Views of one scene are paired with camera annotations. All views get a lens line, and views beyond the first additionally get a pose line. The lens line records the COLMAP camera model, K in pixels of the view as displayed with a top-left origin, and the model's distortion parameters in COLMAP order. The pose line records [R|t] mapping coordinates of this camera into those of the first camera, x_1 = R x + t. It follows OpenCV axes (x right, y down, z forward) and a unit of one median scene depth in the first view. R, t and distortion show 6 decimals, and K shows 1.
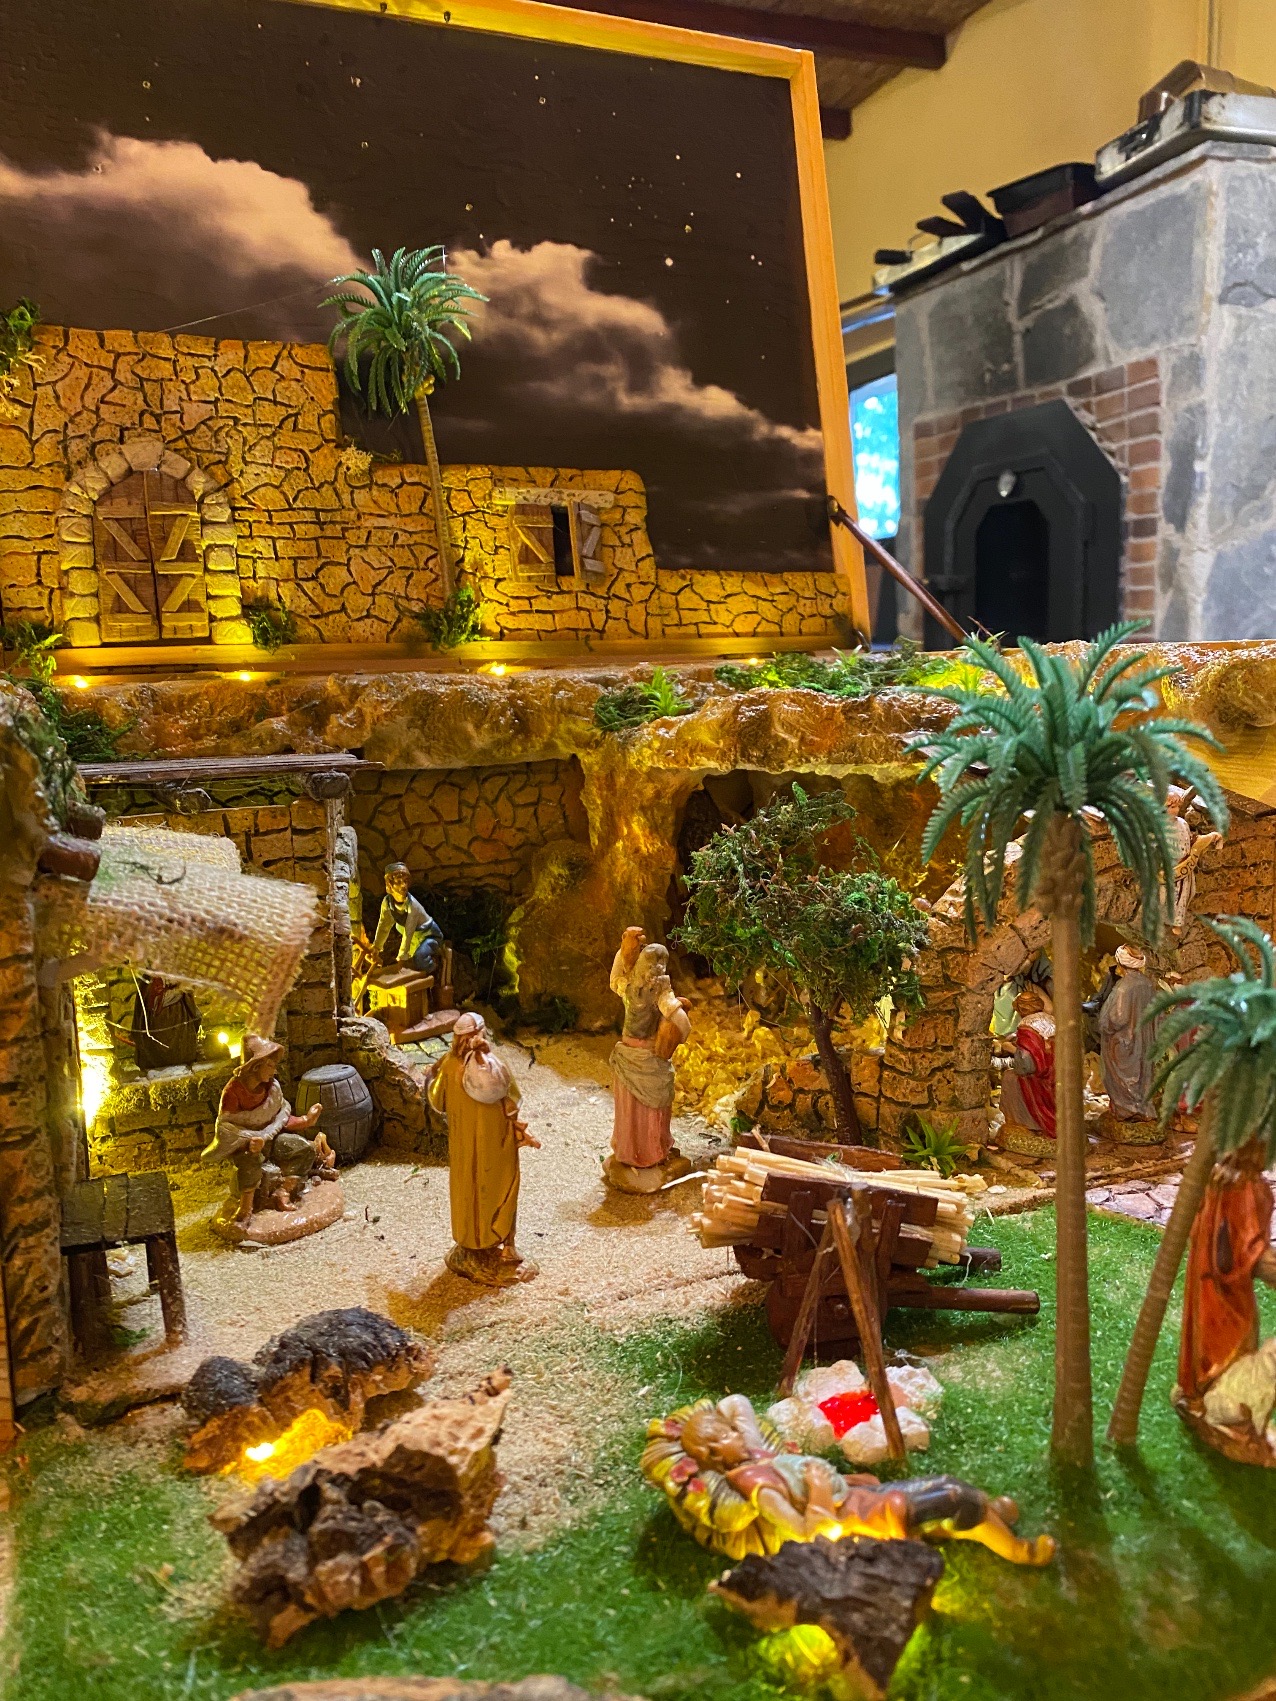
lens RADIAL K [[1342.3, 0, 640.5], [0, 1342.3, 859.6], [0, 0, 1]] dist [-0.029170, 0.033947]
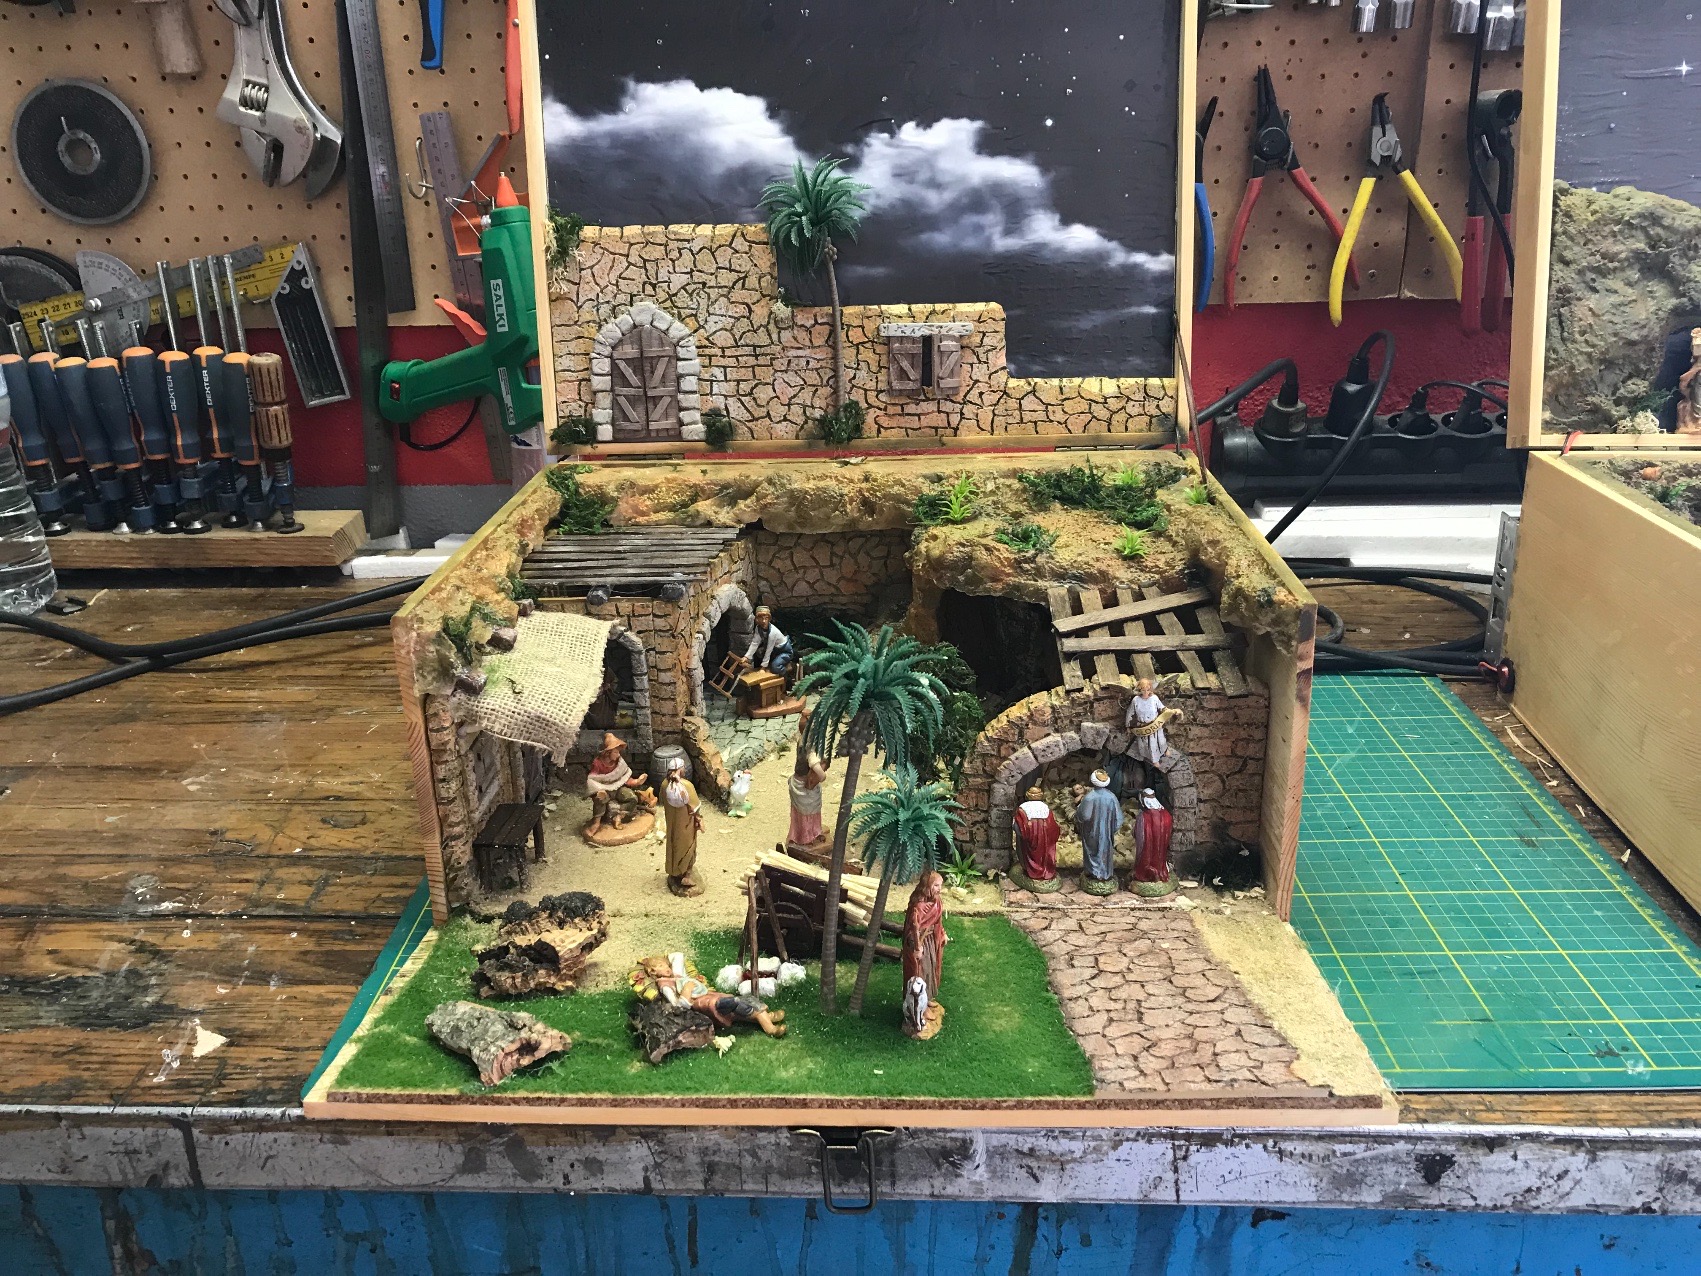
lens RADIAL K [[1381.7, 0, 859.7], [0, 1381.7, 635.1], [0, 0, 1]] dist [-0.007739, -0.011591]
pose [[0.906802, 0.151498, -0.393394, 0.496262], [-0.059194, 0.969706, 0.236993, -0.312864], [0.417381, -0.191620, 0.888299, -0.349695]]
